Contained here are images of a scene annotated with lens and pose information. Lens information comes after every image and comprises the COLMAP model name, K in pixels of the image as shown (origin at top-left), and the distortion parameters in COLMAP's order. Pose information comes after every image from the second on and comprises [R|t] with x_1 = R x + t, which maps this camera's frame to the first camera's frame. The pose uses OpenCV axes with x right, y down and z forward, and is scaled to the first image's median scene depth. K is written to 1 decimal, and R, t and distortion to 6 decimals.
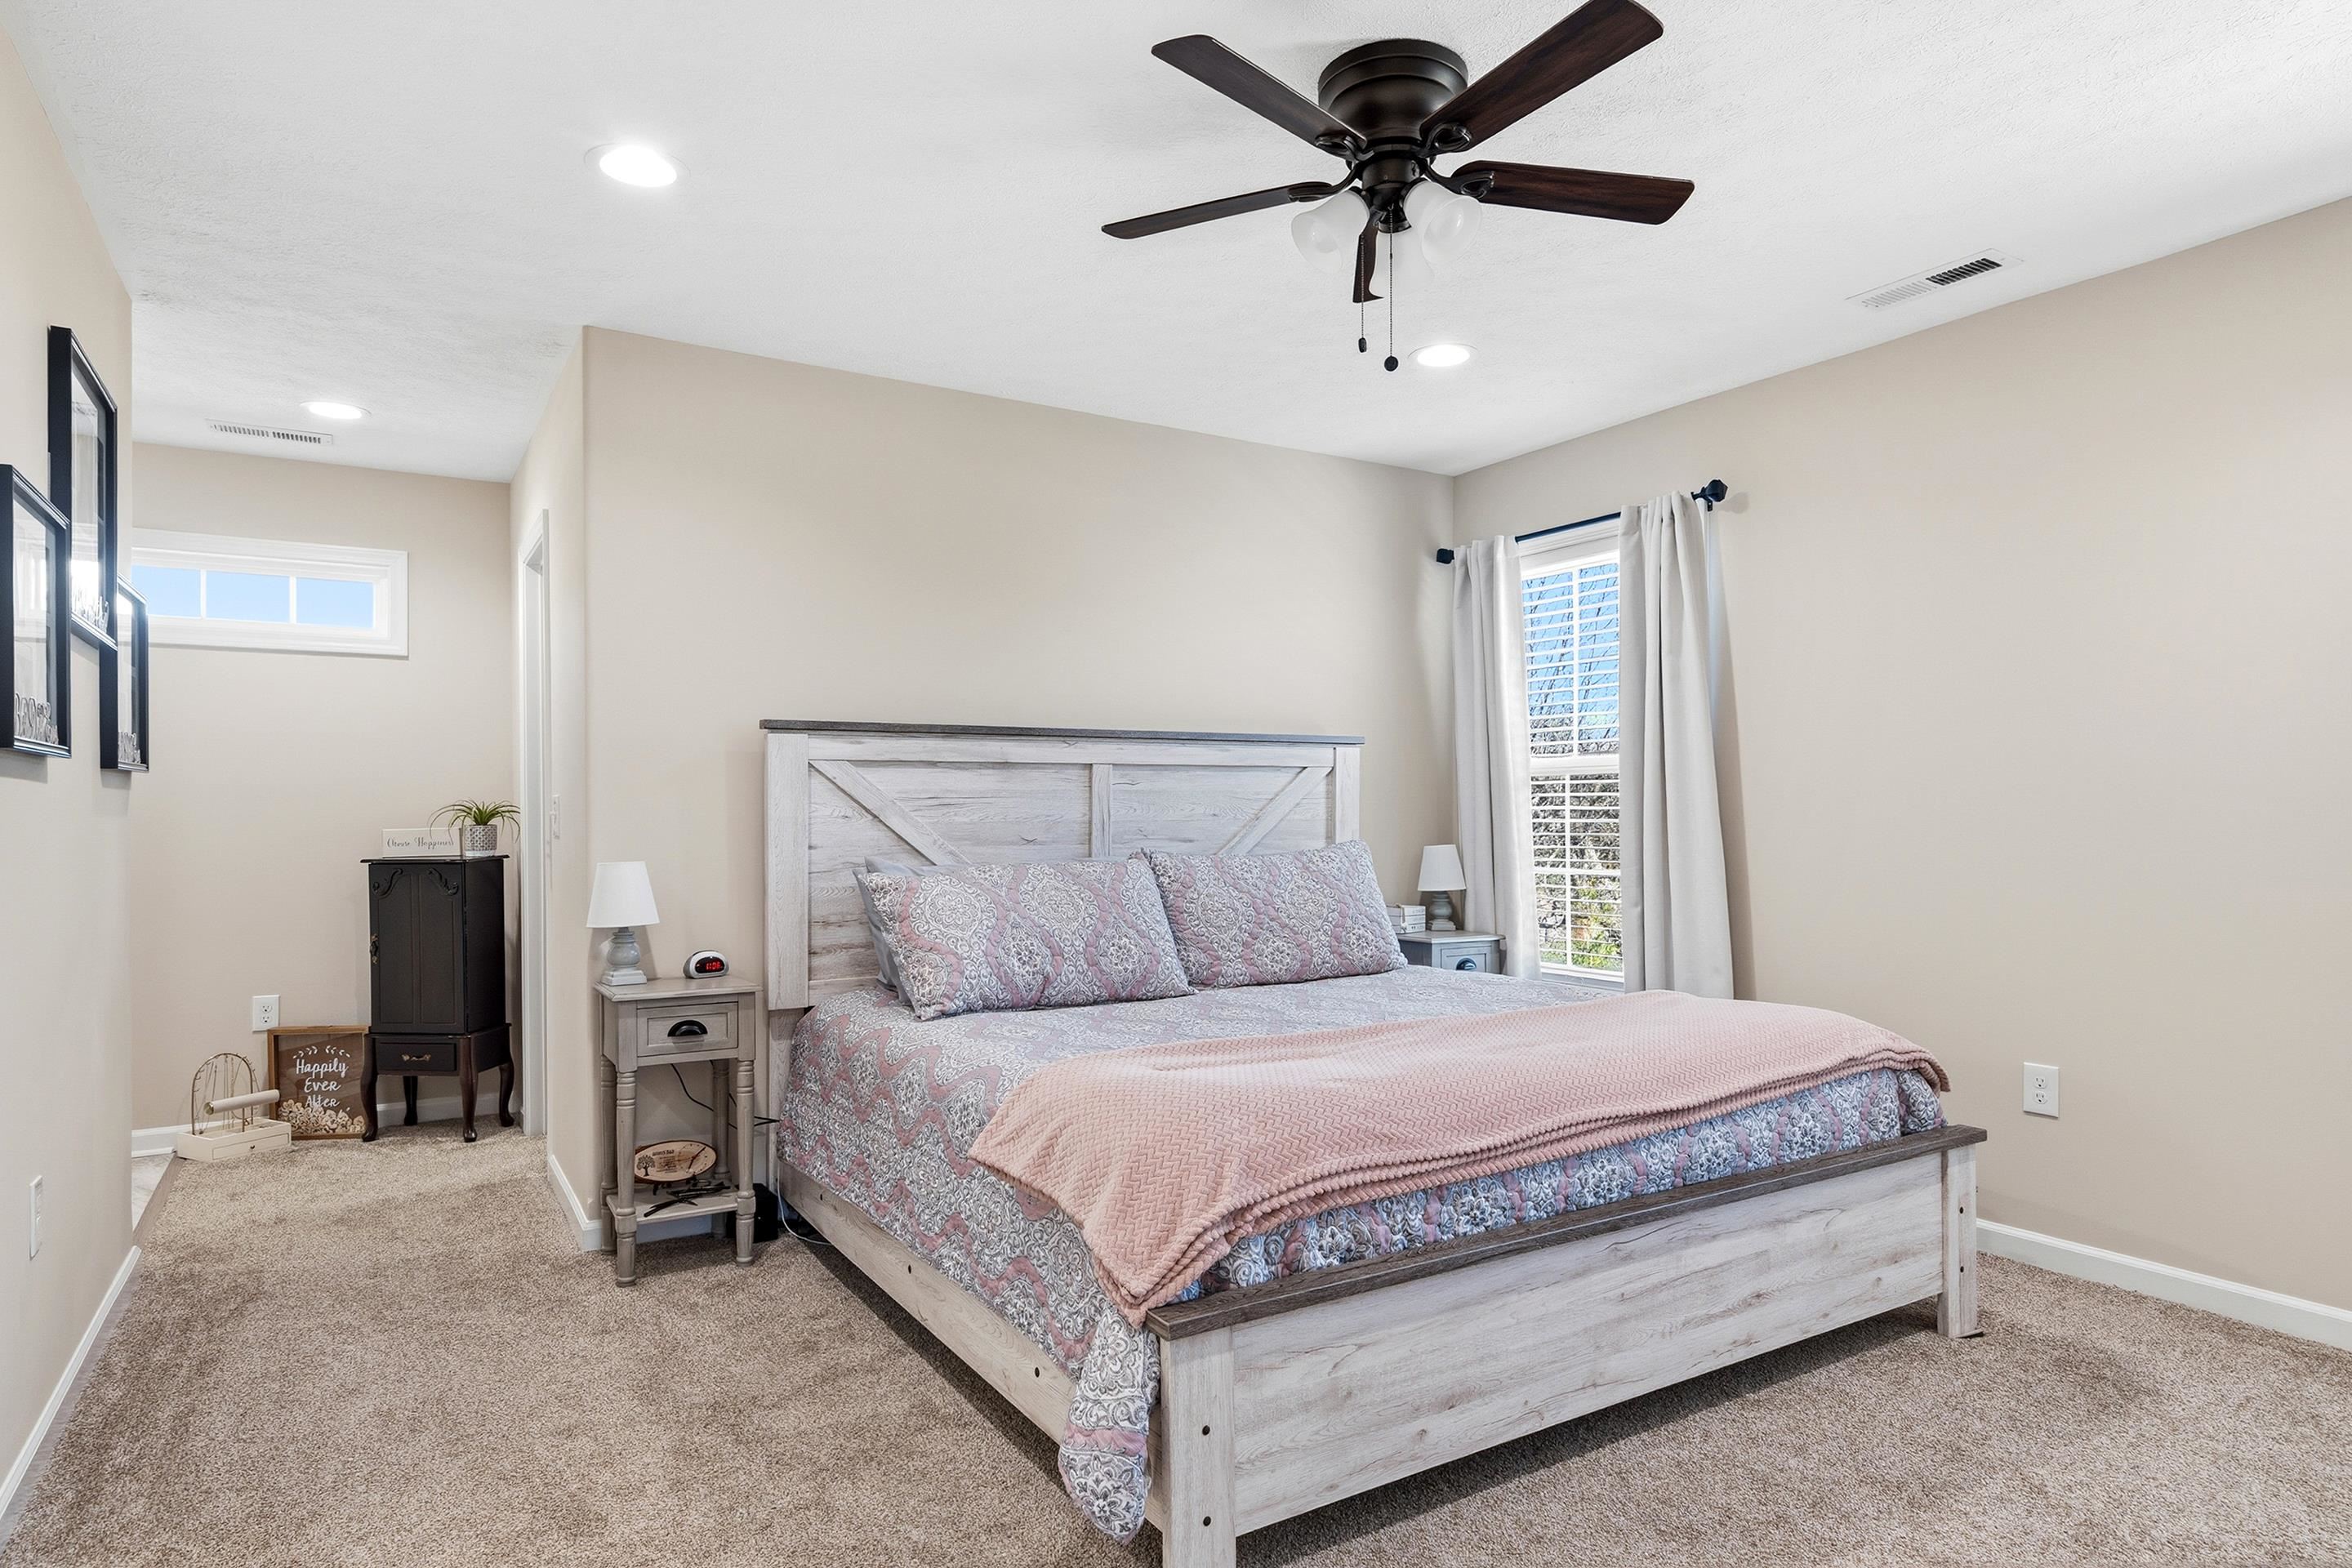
lens RADIAL K [[1349.1, 0, 1163.0], [0, 1349.1, 786.4], [0, 0, 1]] dist [0.000501, -0.007933]
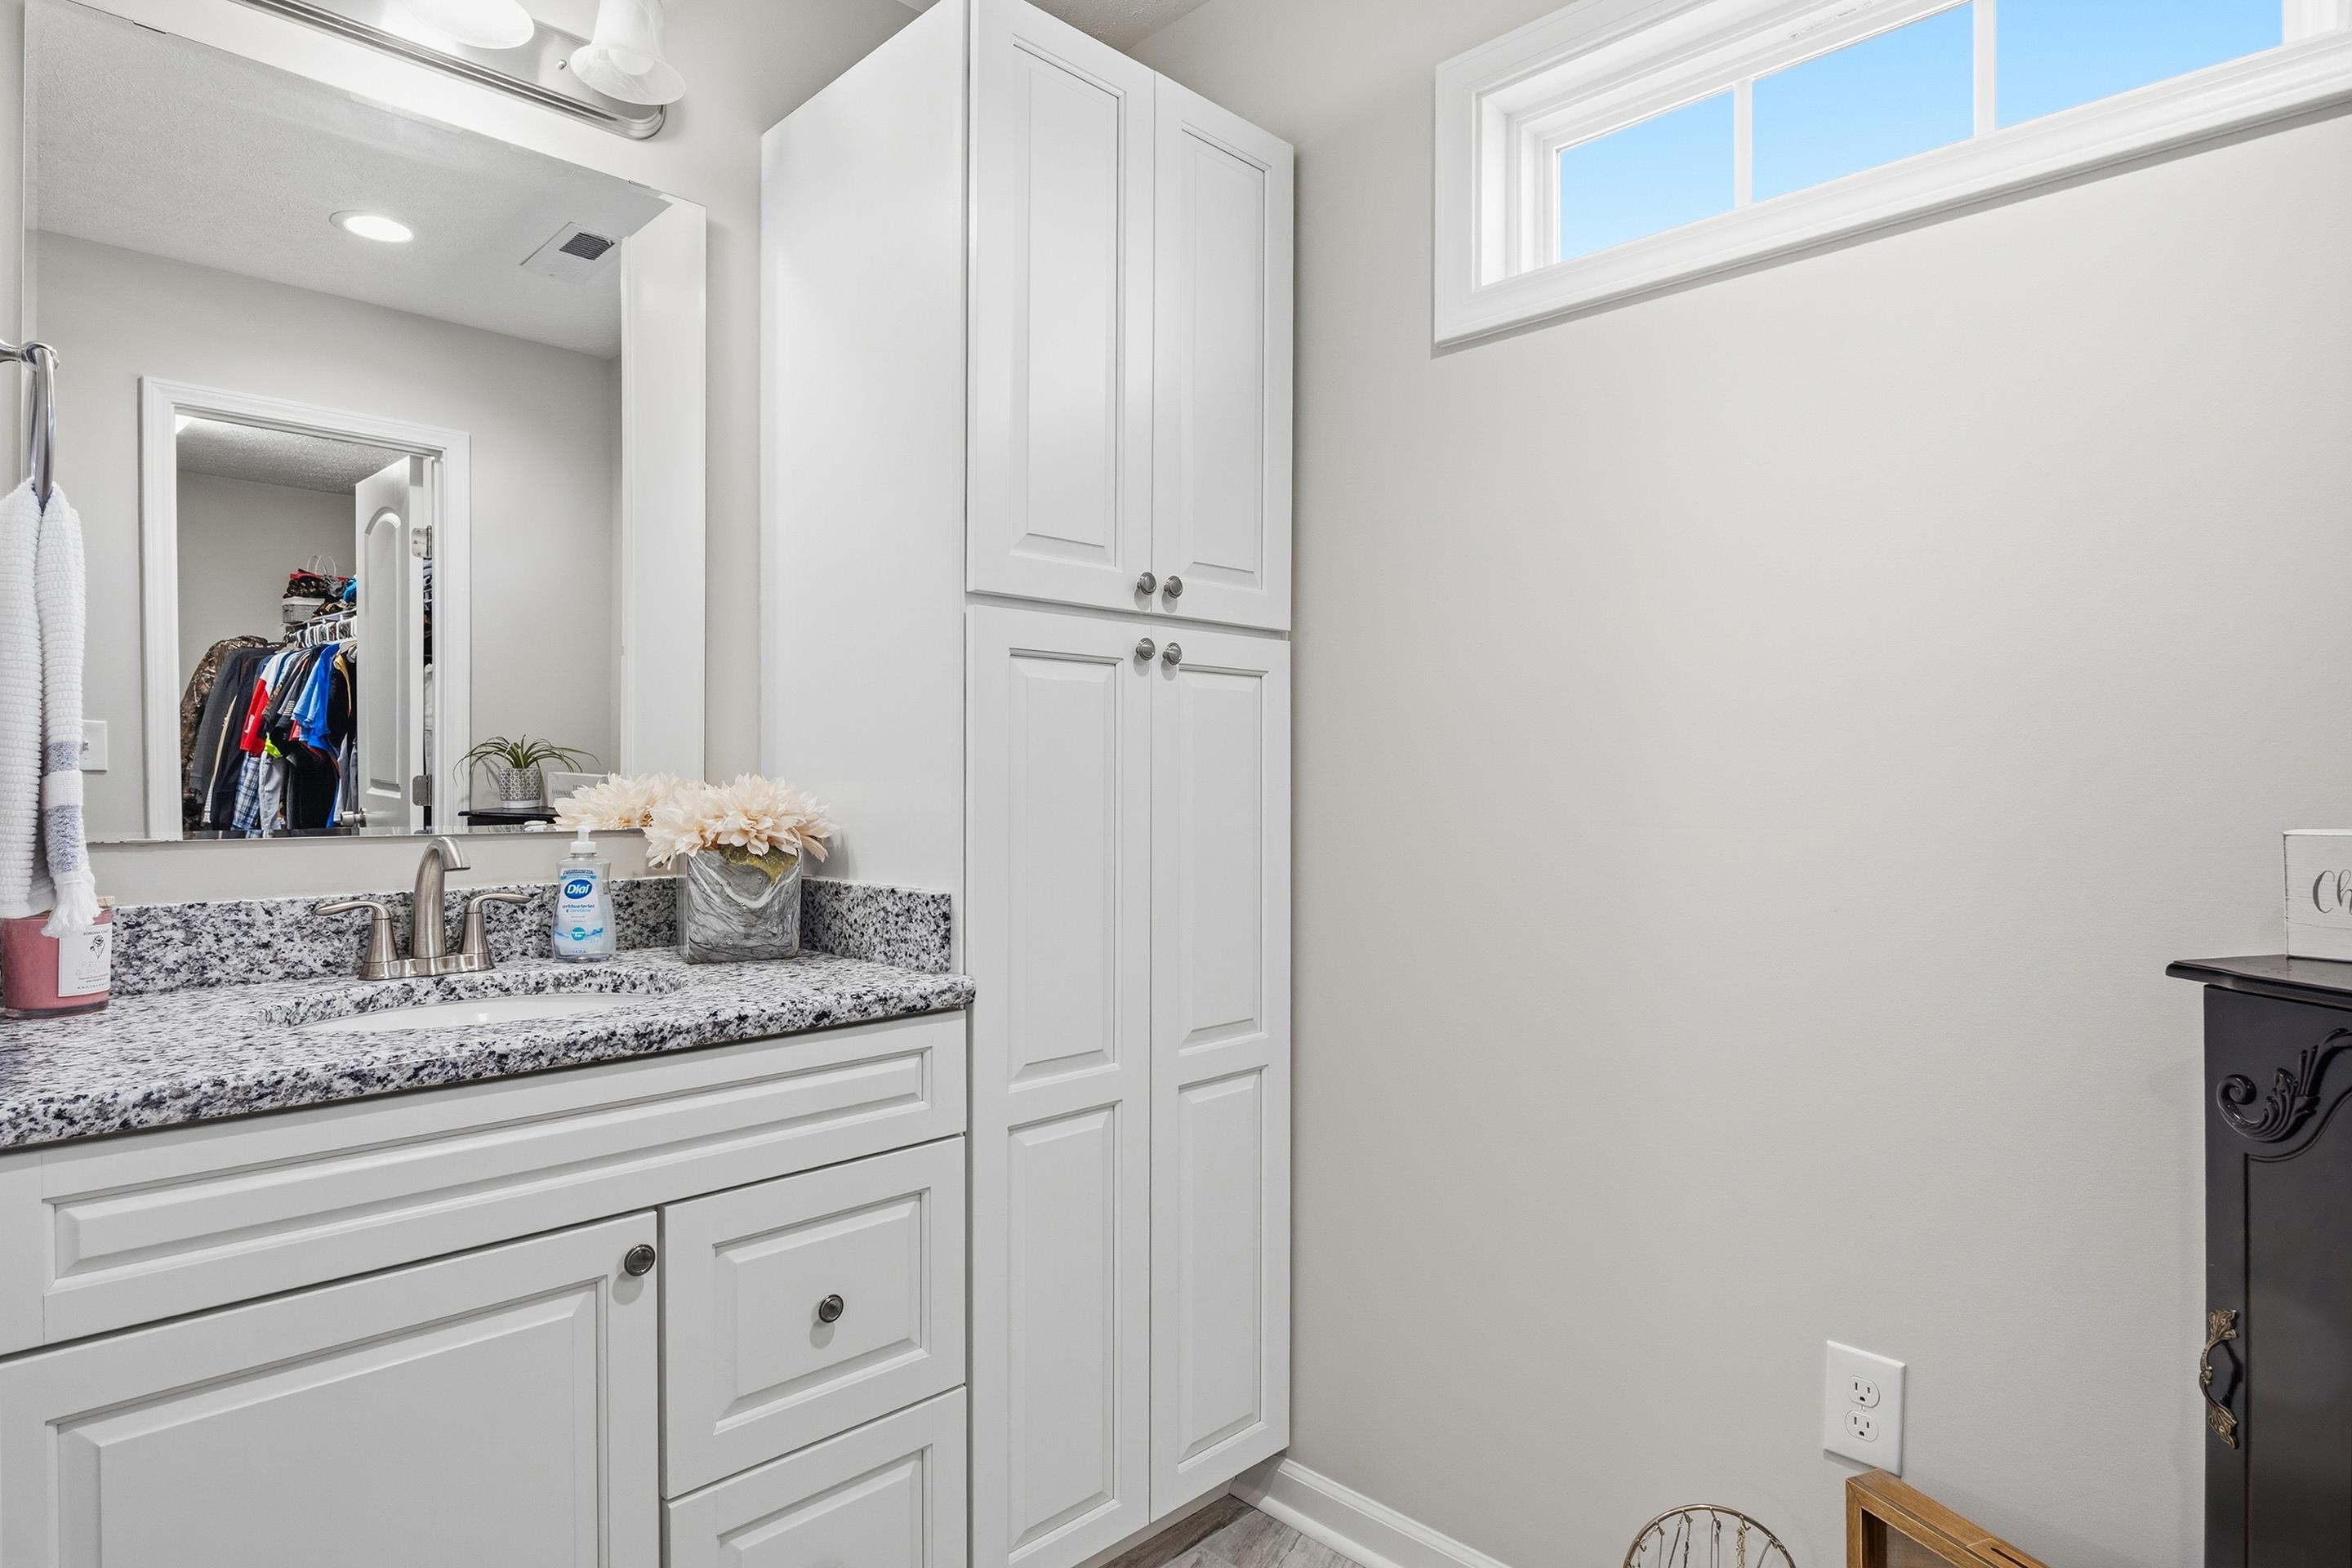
lens RADIAL K [[1272.4, 0, 1174.6], [0, 1272.4, 776.3], [0, 0, 1]] dist [0.003260, 0.000131]
pose [[0.232399, 0.012359, -0.972542, -0.509959], [0.012688, 0.999796, 0.015737, 0.019380], [0.972538, -0.015997, 0.232194, 0.948199]]
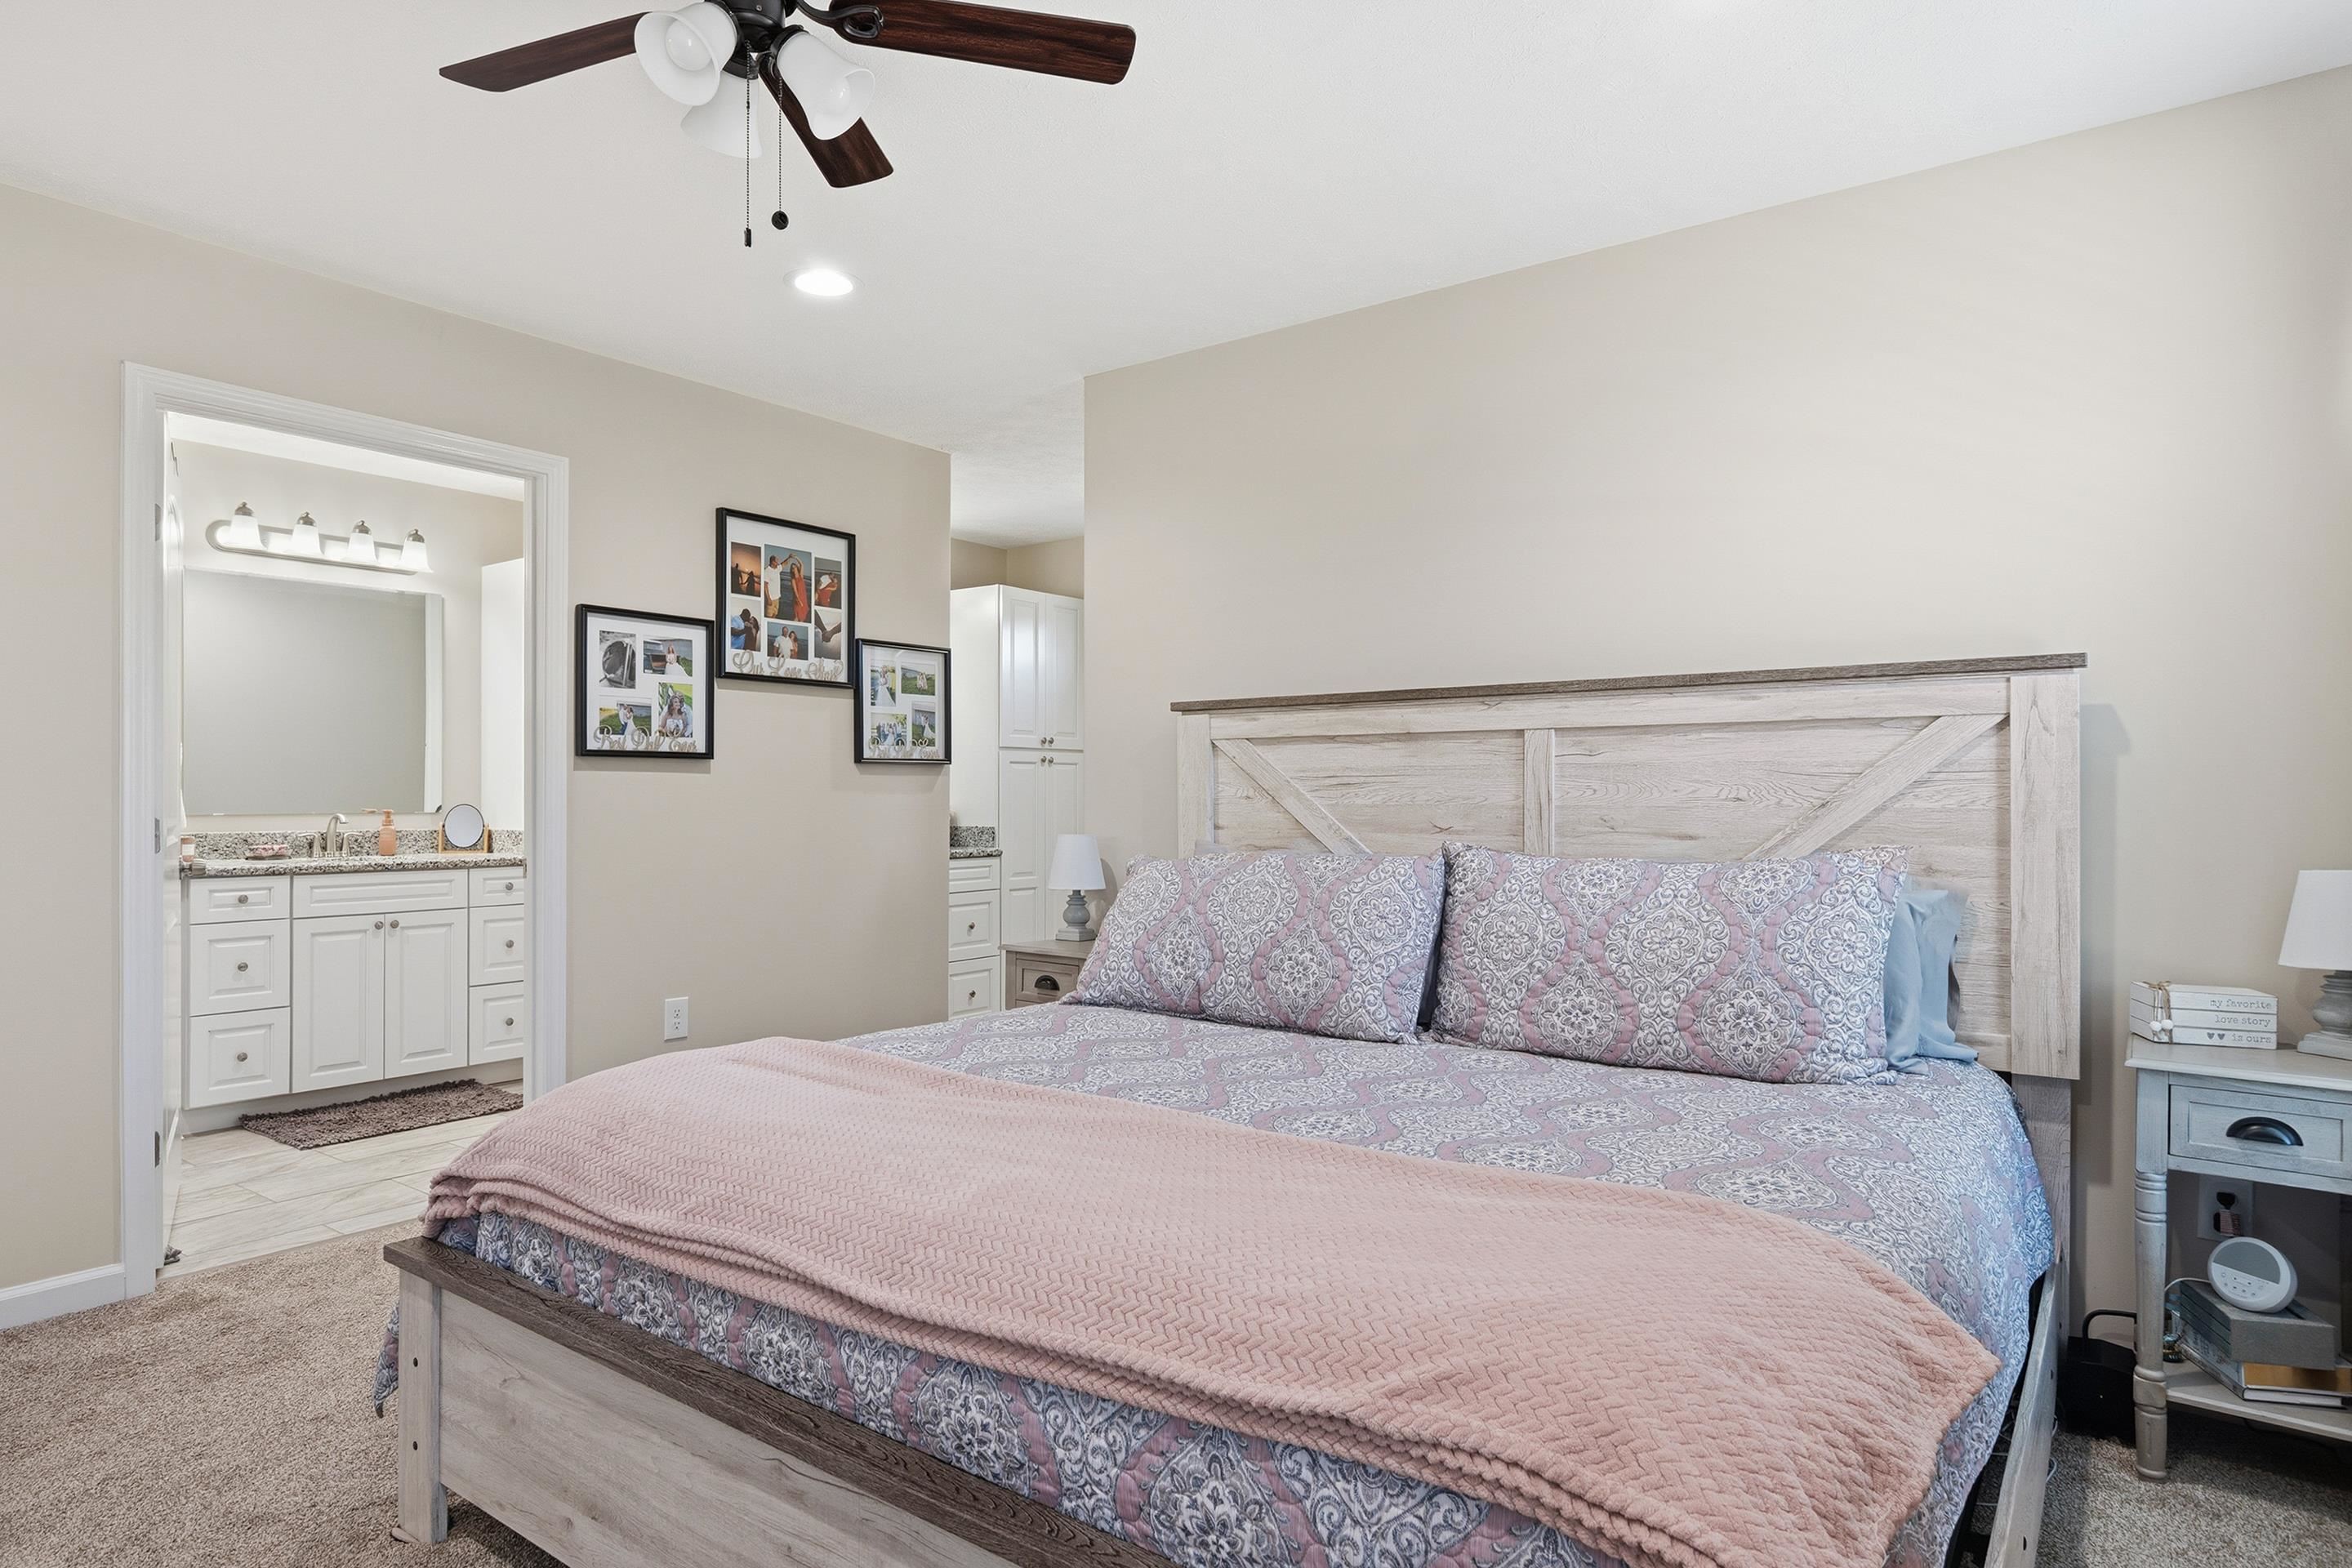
lens RADIAL K [[1349.1, 0, 1159.1], [0, 1349.1, 788.3], [0, 0, 1]] dist [0.000501, -0.007933]
pose [[0.356928, 0.000794, -0.934132, 0.627201], [0.013580, 0.999890, 0.006039, 0.009439], [0.934033, -0.014841, 0.356878, 0.590369]]
